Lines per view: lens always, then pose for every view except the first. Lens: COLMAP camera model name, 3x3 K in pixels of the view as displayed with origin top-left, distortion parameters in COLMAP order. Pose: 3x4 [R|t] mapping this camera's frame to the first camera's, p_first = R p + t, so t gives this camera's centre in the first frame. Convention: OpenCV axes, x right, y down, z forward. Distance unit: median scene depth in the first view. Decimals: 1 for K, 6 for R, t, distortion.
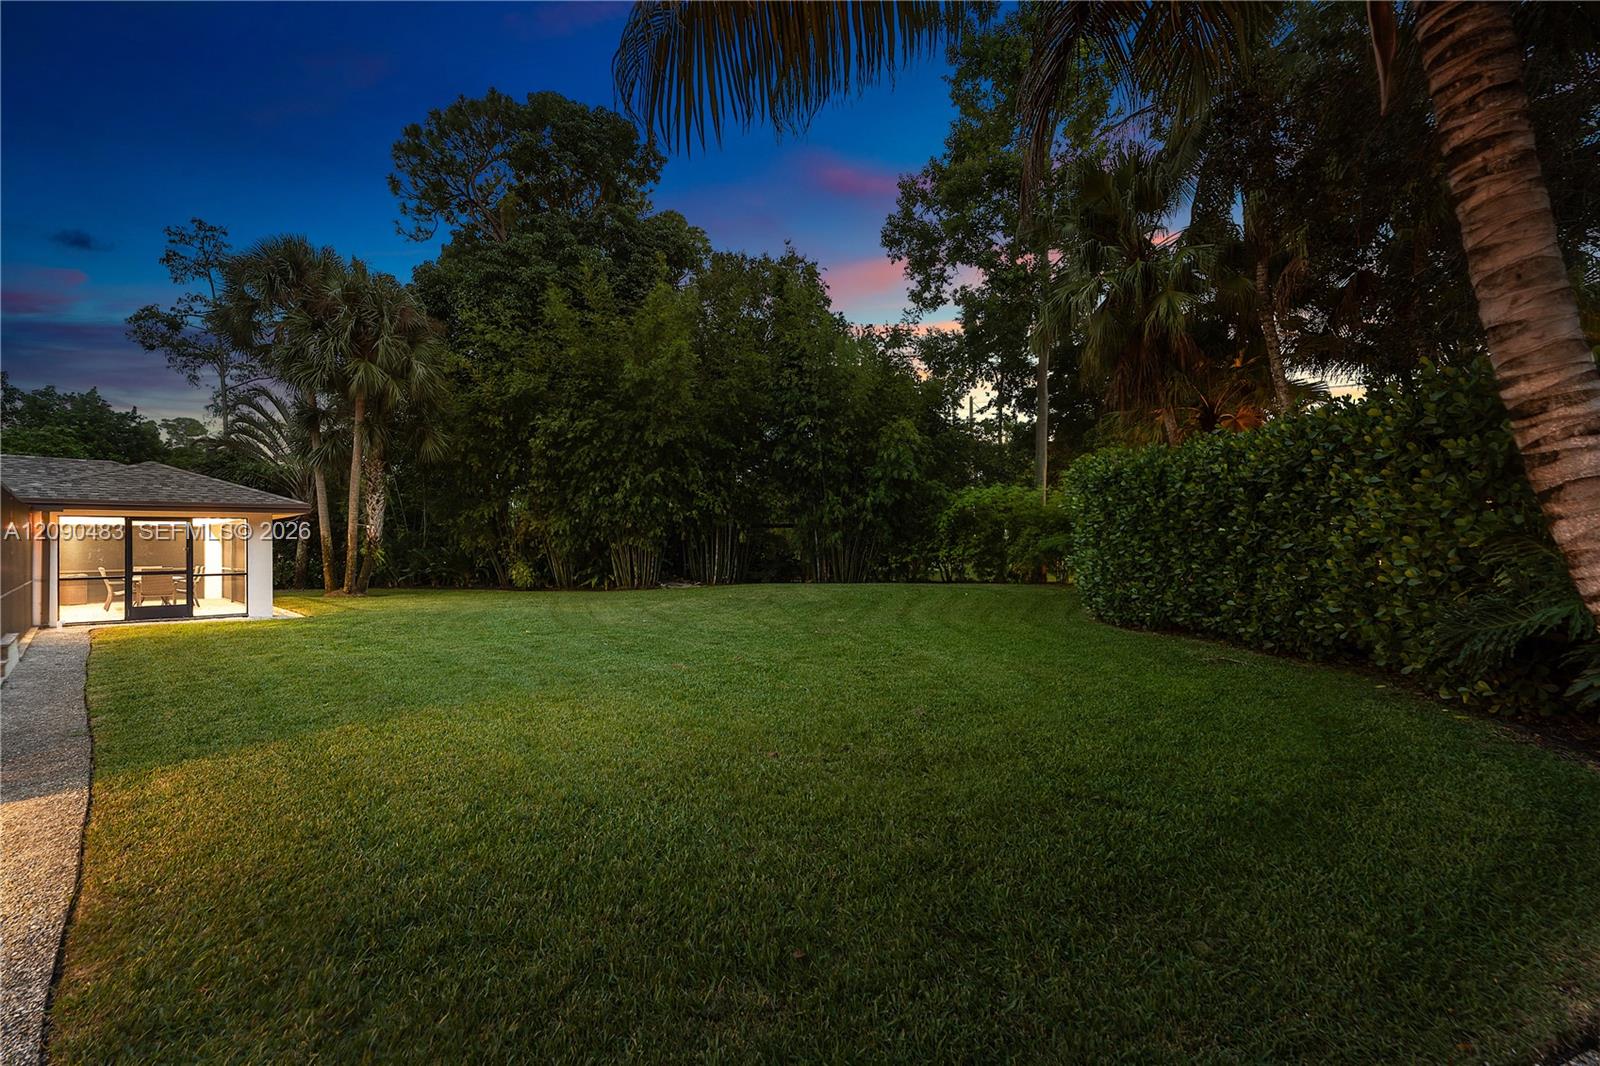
lens RADIAL K [[685.4, 0, 799.4], [0, 685.4, 536.1], [0, 0, 1]] dist [0.000575, 0.000131]
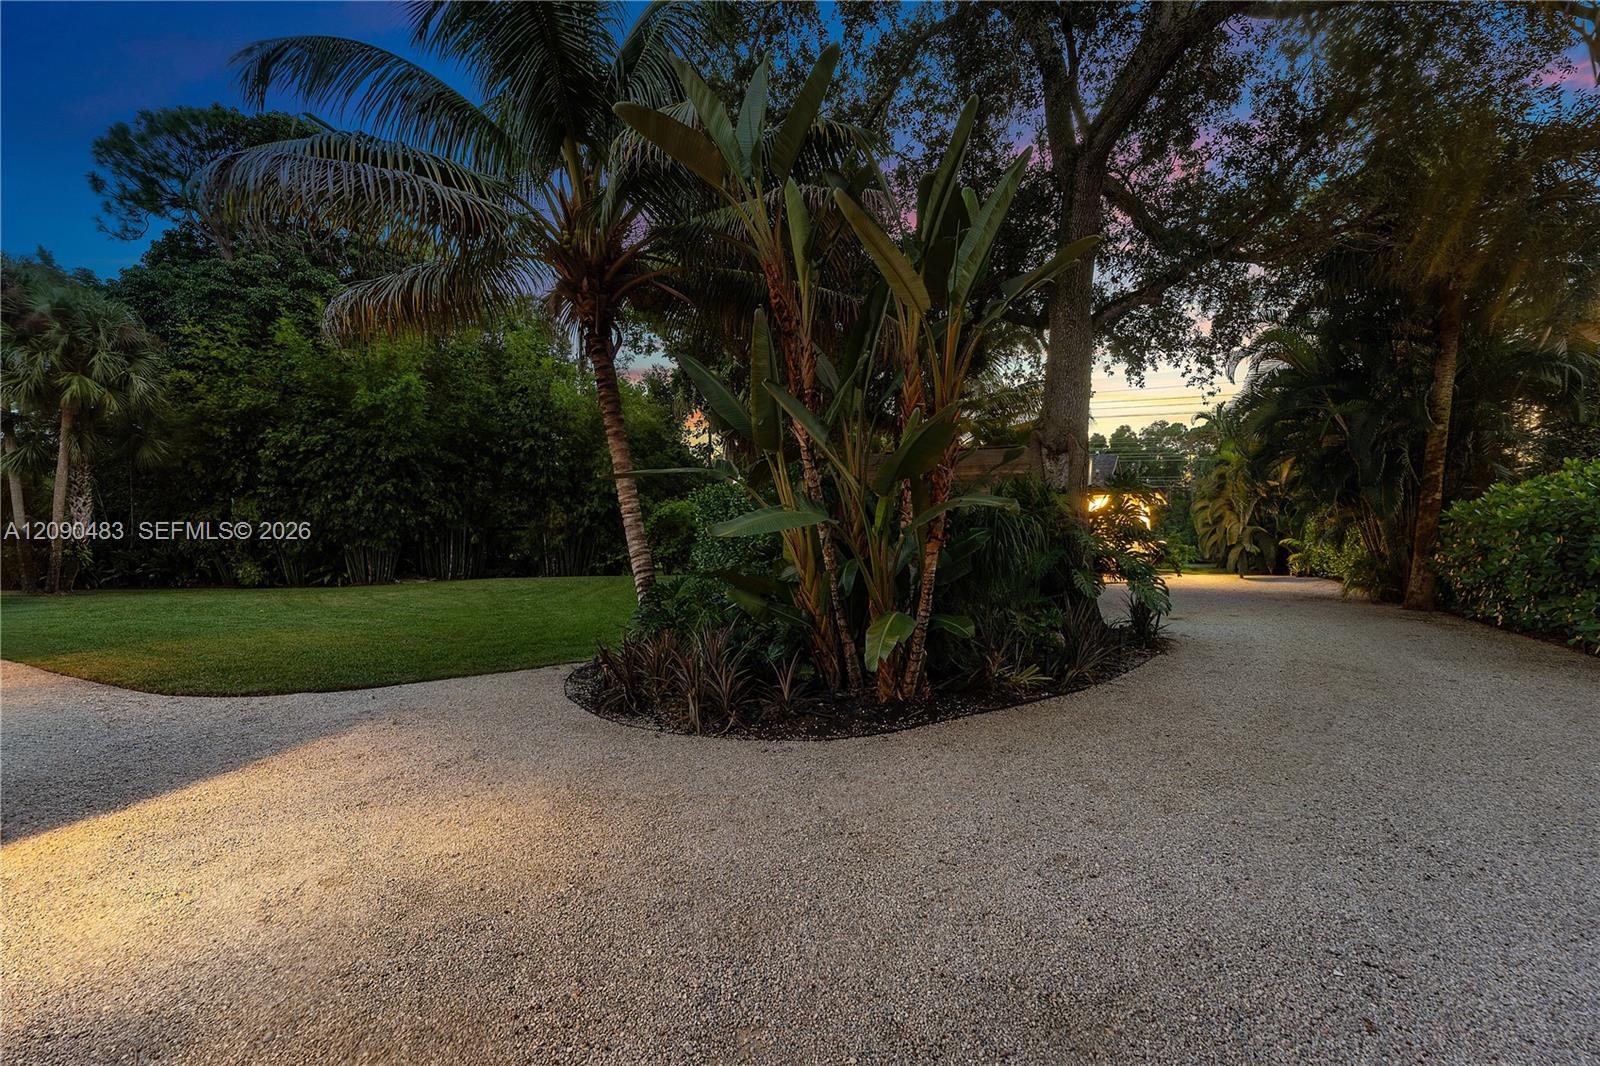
lens RADIAL K [[685.4, 0, 799.4], [0, 685.4, 536.1], [0, 0, 1]] dist [0.000575, 0.000131]
pose [[0.954917, 0.003381, 0.296855, 0.106214], [-0.002471, 0.999991, -0.003443, -0.000825], [-0.296864, 0.002555, 0.954916, -0.300940]]
